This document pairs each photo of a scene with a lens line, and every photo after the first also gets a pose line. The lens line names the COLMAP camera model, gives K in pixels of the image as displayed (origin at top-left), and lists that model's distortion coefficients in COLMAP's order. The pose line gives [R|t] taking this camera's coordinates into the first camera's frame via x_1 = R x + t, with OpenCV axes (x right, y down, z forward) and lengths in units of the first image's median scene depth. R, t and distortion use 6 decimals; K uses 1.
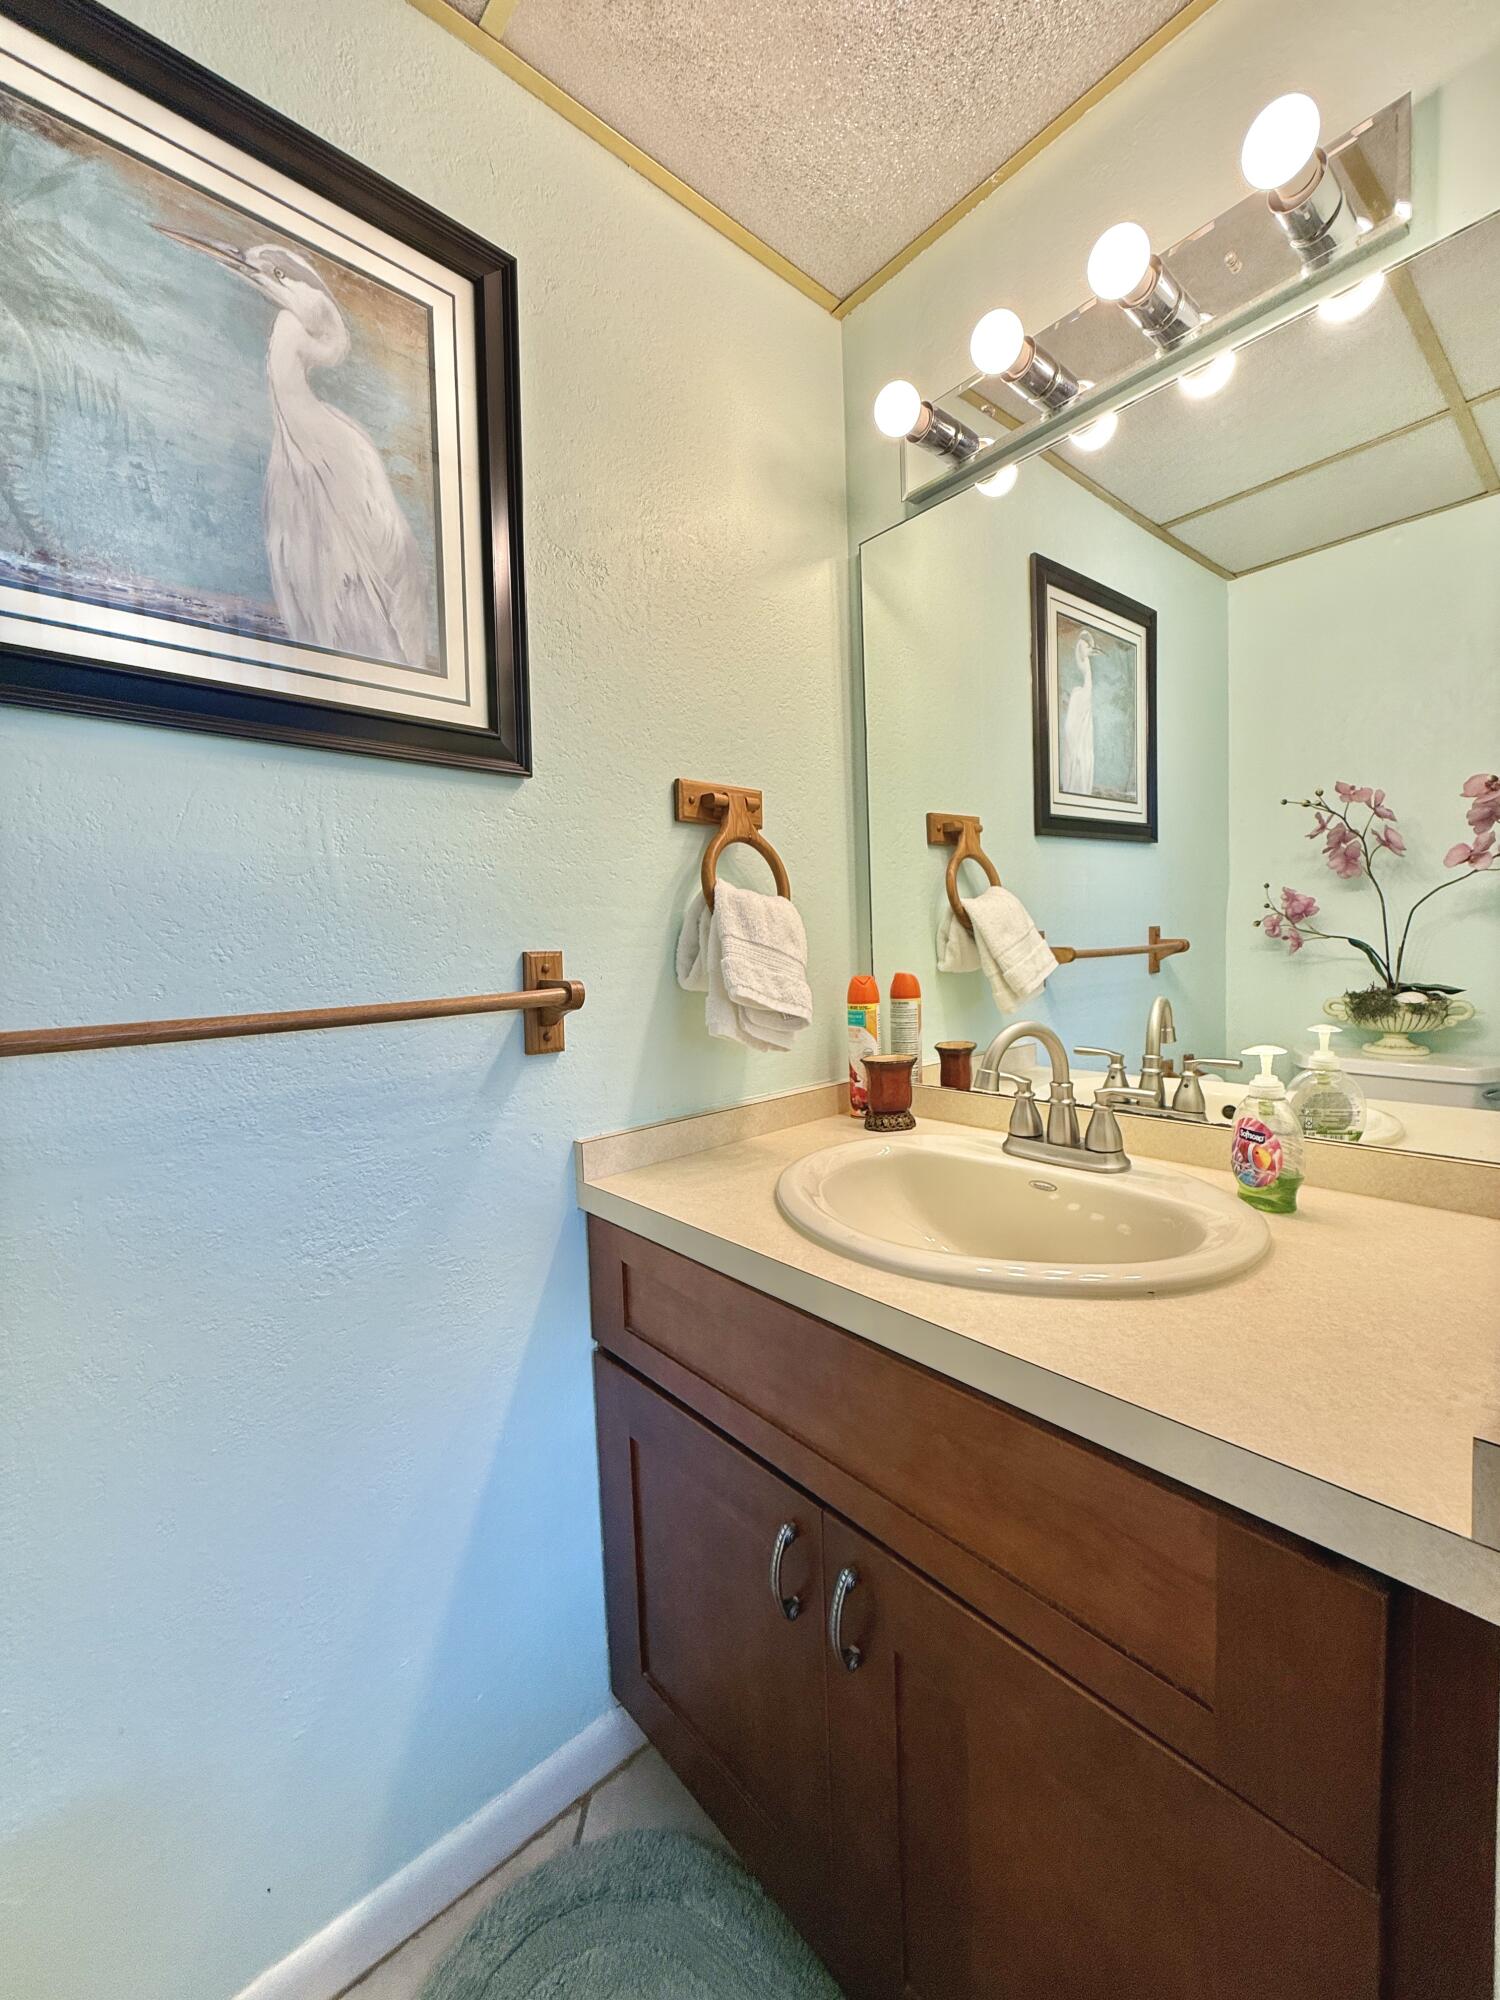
lens RADIAL K [[797.0, 0, 739.4], [0, 797.0, 982.2], [0, 0, 1]] dist [-0.002554, 0.000855]
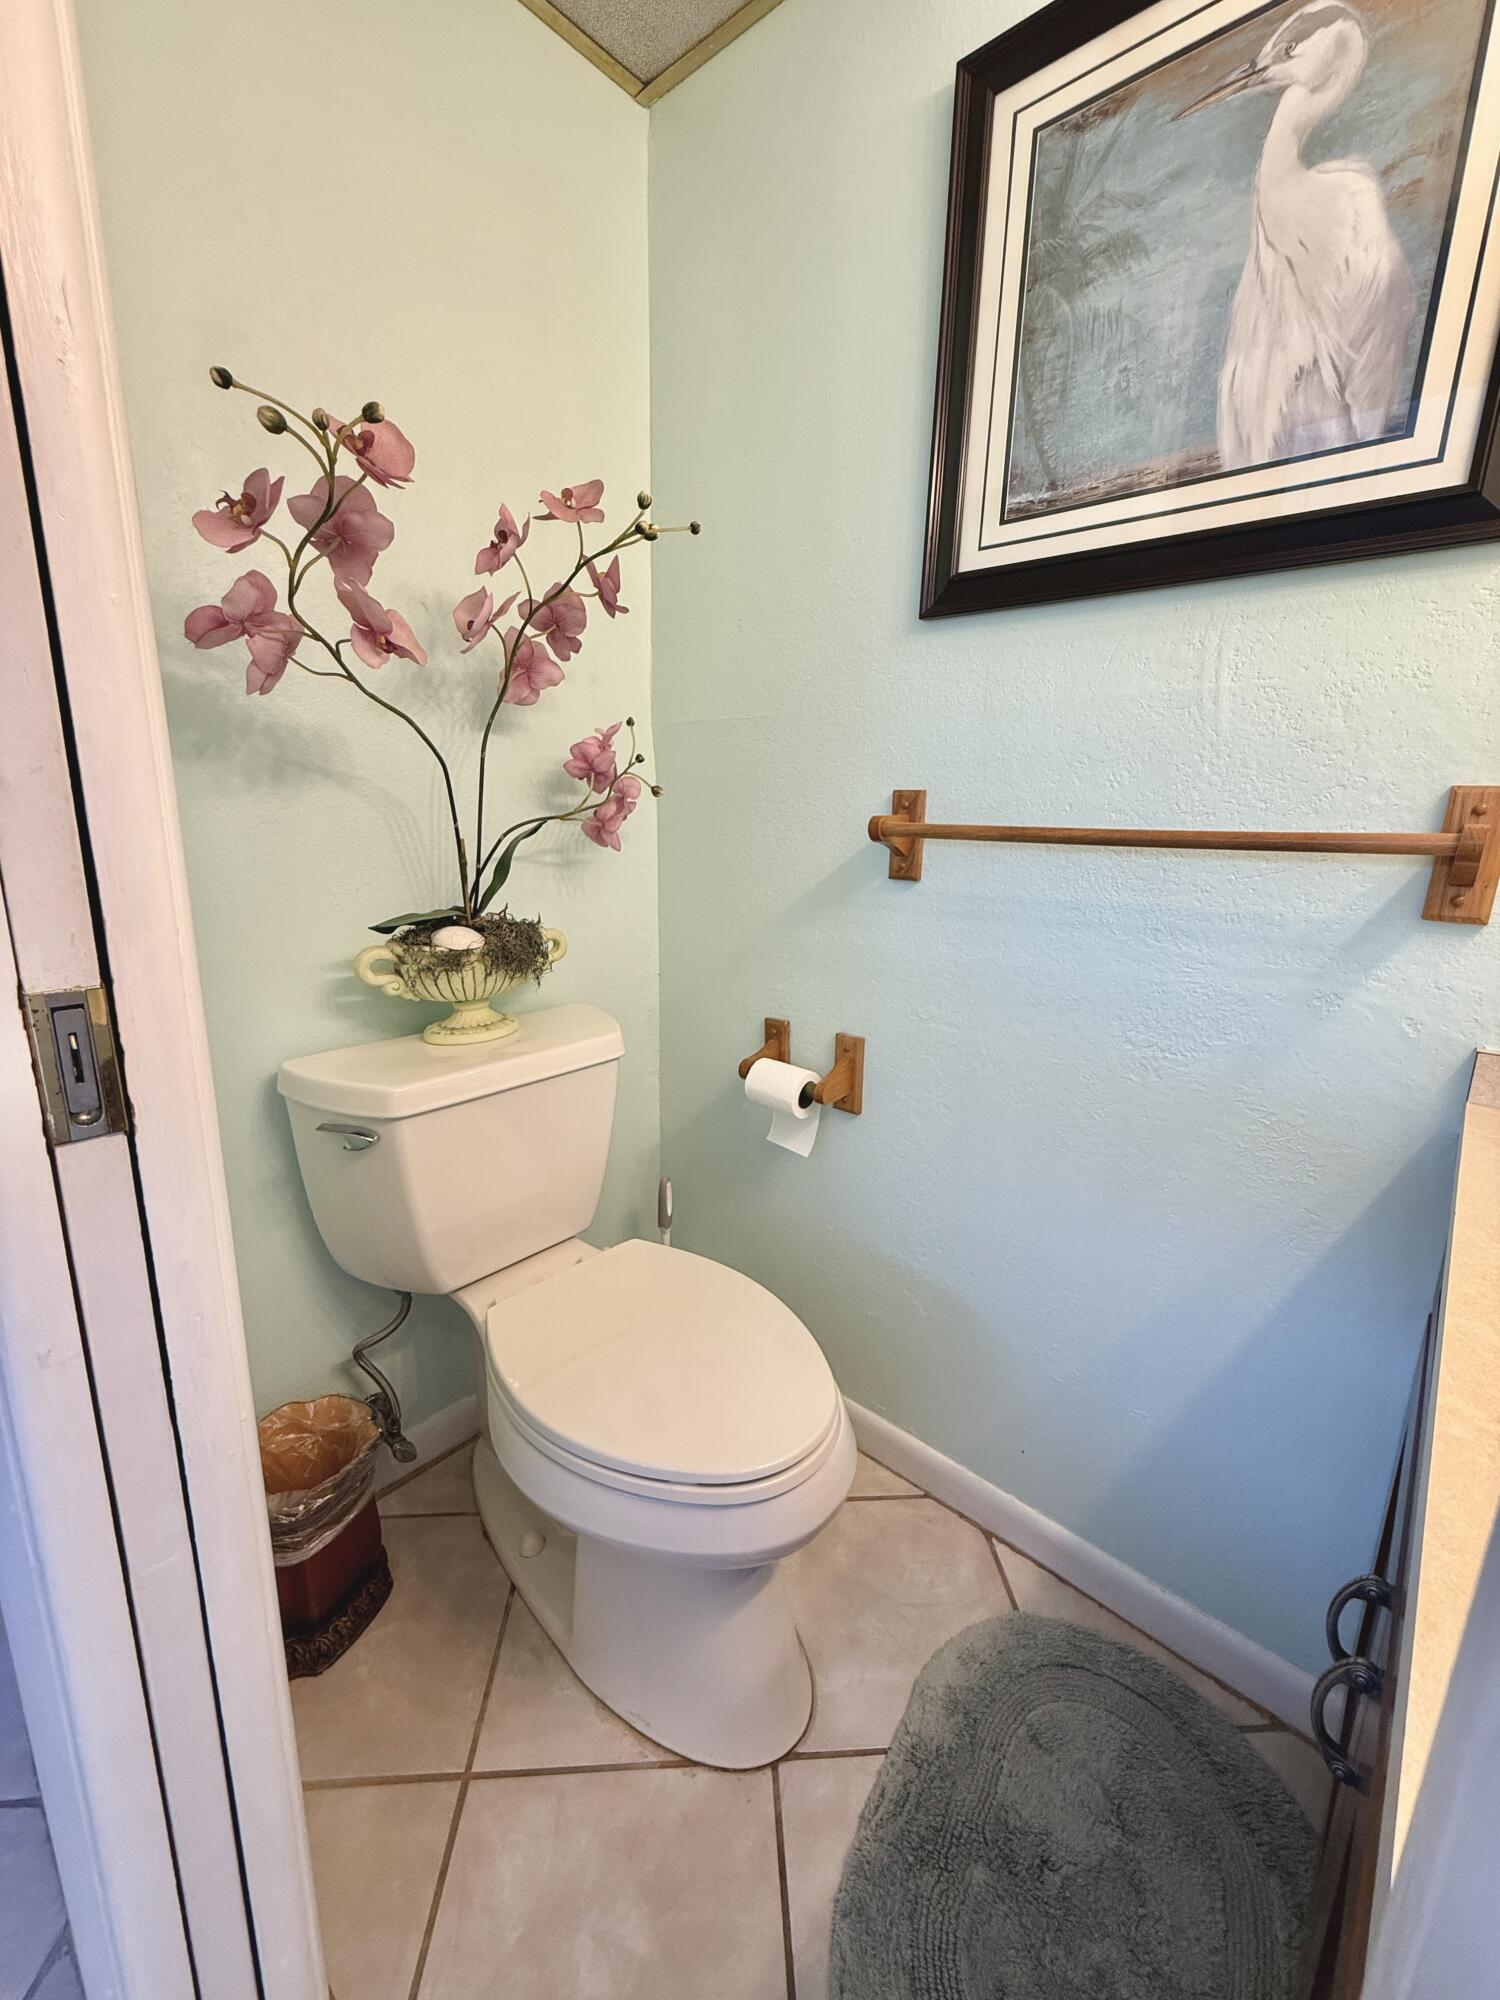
lens RADIAL K [[797.0, 0, 753.2], [0, 797.0, 986.3], [0, 0, 1]] dist [-0.002554, 0.000855]
pose [[0.115996, 0.242996, -0.963067, 0.519679], [-0.078650, 0.968815, 0.234973, 0.025741], [0.990131, 0.048489, 0.131491, 0.280189]]
